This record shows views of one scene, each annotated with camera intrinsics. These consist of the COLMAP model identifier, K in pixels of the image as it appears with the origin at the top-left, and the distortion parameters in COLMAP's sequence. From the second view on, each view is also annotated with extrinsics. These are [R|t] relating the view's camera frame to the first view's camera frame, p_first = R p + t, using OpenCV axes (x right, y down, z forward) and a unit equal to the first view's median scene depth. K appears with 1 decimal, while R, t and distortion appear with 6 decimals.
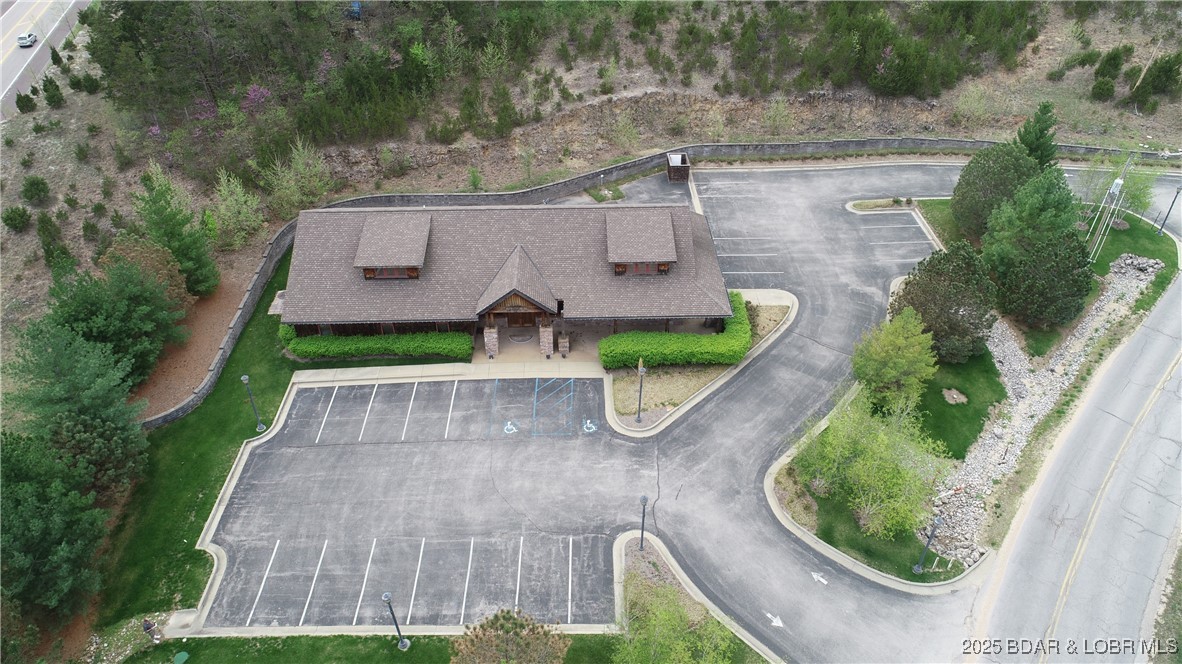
lens RADIAL K [[789.3, 0, 591.0], [0, 789.3, 332.0], [0, 0, 1]] dist [-0.001389, -0.003105]
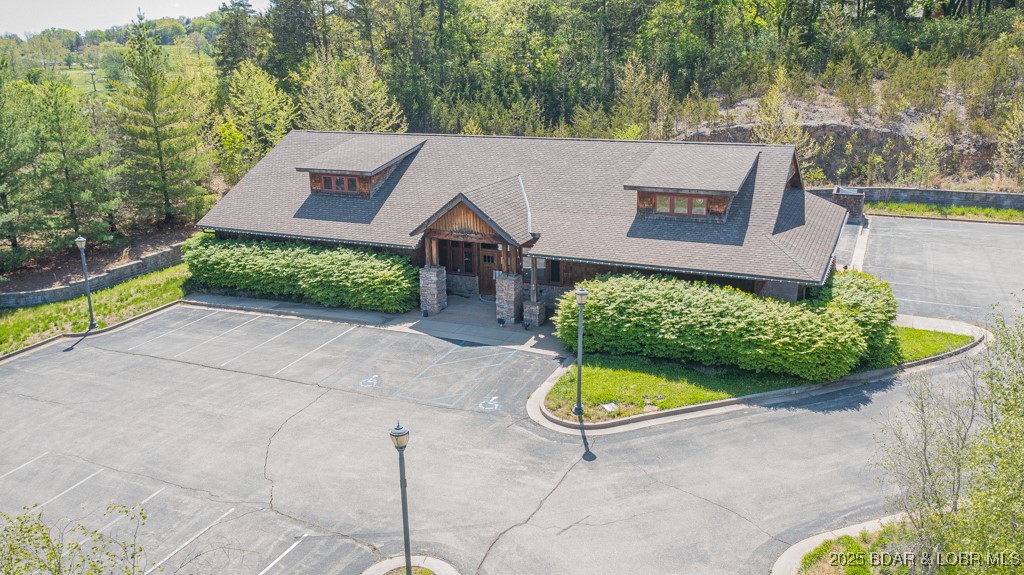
lens RADIAL K [[803.9, 0, 512.0], [0, 803.9, 287.5], [0, 0, 1]] dist [-0.025458, -0.001863]
pose [[0.894398, 0.116555, -0.431819, 0.220281], [-0.256957, 0.924125, -0.282782, 0.181092], [0.366095, 0.363878, 0.856485, 0.456207]]
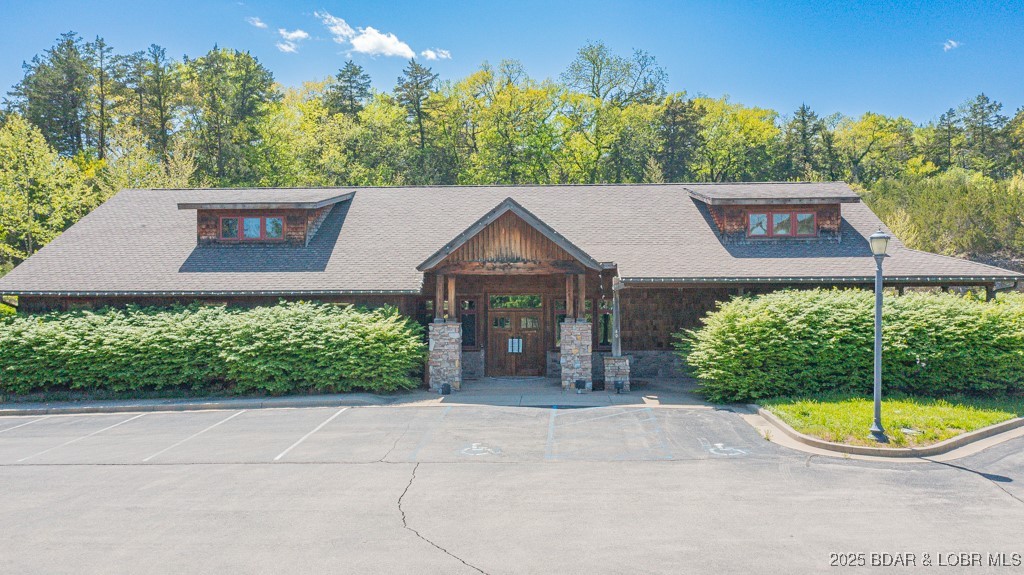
lens RADIAL K [[826.3, 0, 512.0], [0, 826.3, 287.5], [0, 0, 1]] dist [-0.019748, -0.003932]
pose [[0.997396, 0.003087, -0.072056, -0.058723], [-0.045879, 0.798028, -0.600871, 0.247582], [0.055648, 0.602613, 0.796091, 0.628570]]
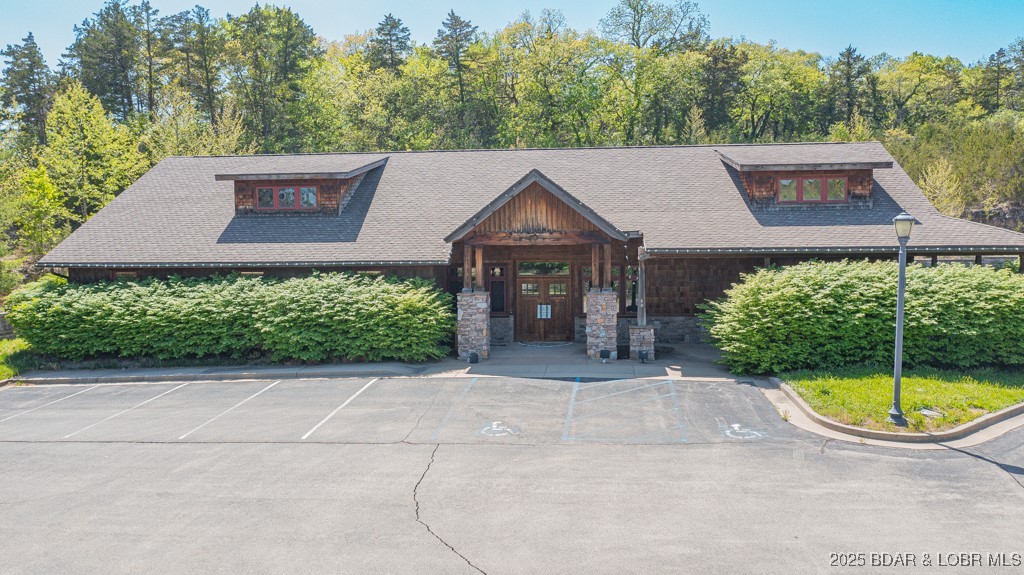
lens RADIAL K [[803.9, 0, 512.0], [0, 803.9, 287.5], [0, 0, 1]] dist [-0.025458, -0.001863]
pose [[0.991757, 0.005694, -0.128007, -0.048827], [-0.074028, 0.840879, -0.536136, 0.230076], [0.104586, 0.541193, 0.834369, 0.624228]]
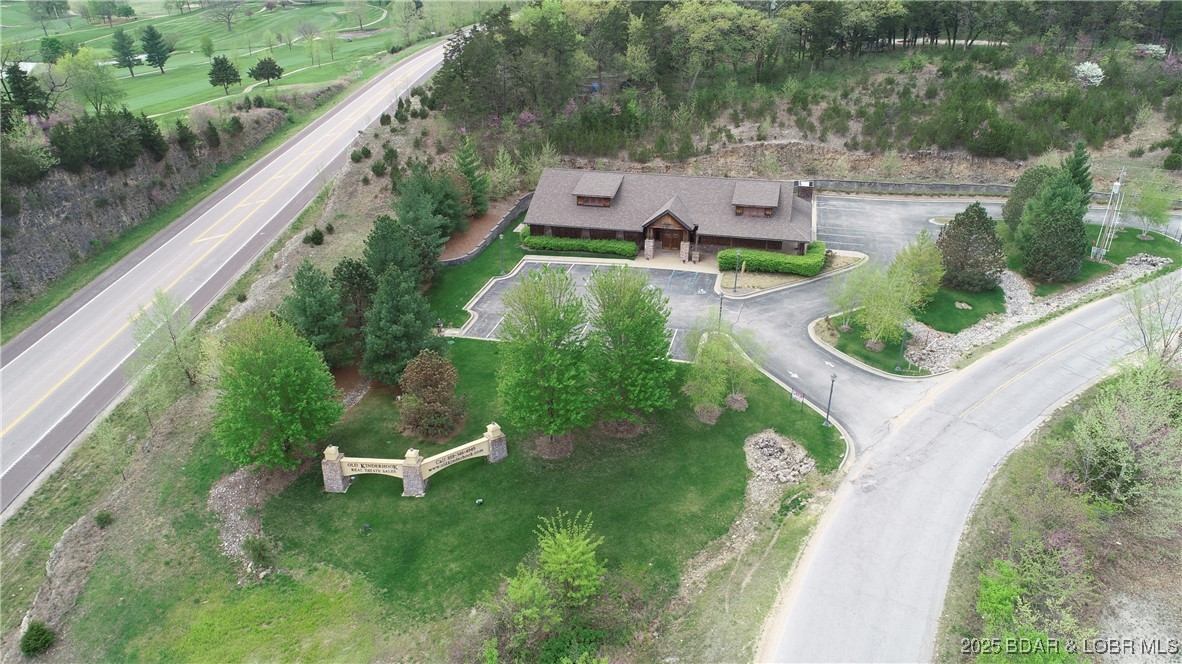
lens RADIAL K [[789.3, 0, 591.0], [0, 789.3, 332.0], [0, 0, 1]] dist [-0.001389, -0.003105]
pose [[0.963225, 0.115398, -0.242652, 0.157429], [-0.159878, 0.971963, -0.172413, 0.454329], [0.215953, 0.204867, 0.954669, -0.463985]]
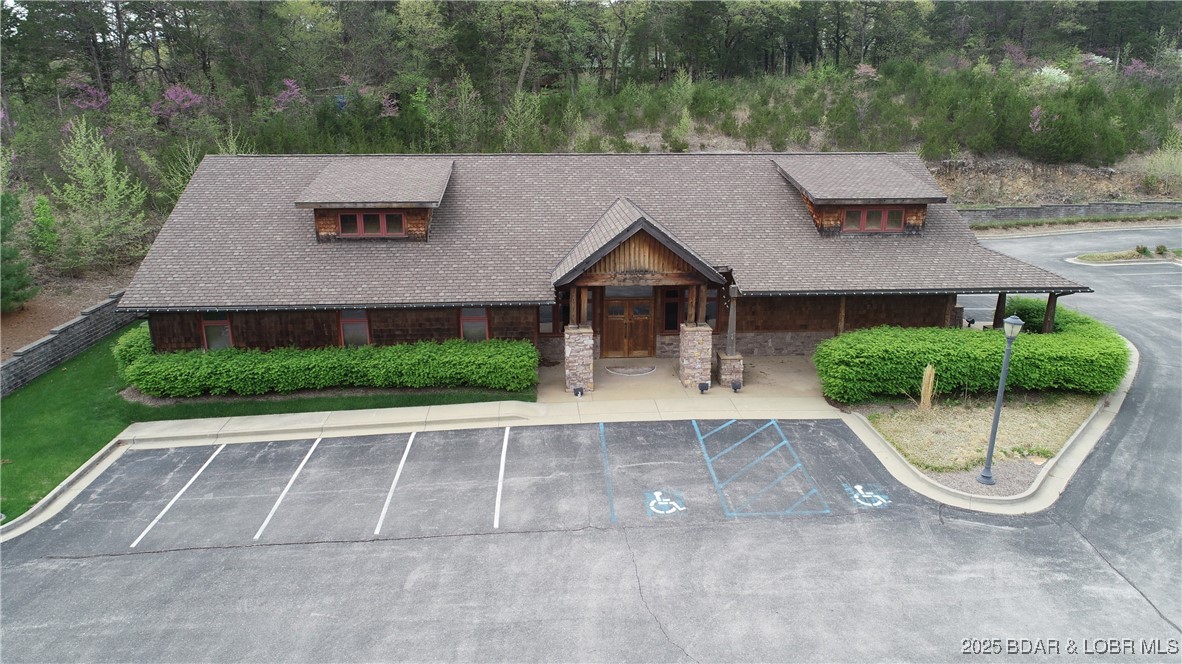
lens RADIAL K [[789.3, 0, 591.0], [0, 789.3, 332.0], [0, 0, 1]] dist [-0.001389, -0.003105]
pose [[0.998838, -0.004845, 0.047947, -0.141597], [0.021716, 0.933439, -0.358079, 0.163899], [-0.043020, 0.358704, 0.932459, 0.561827]]
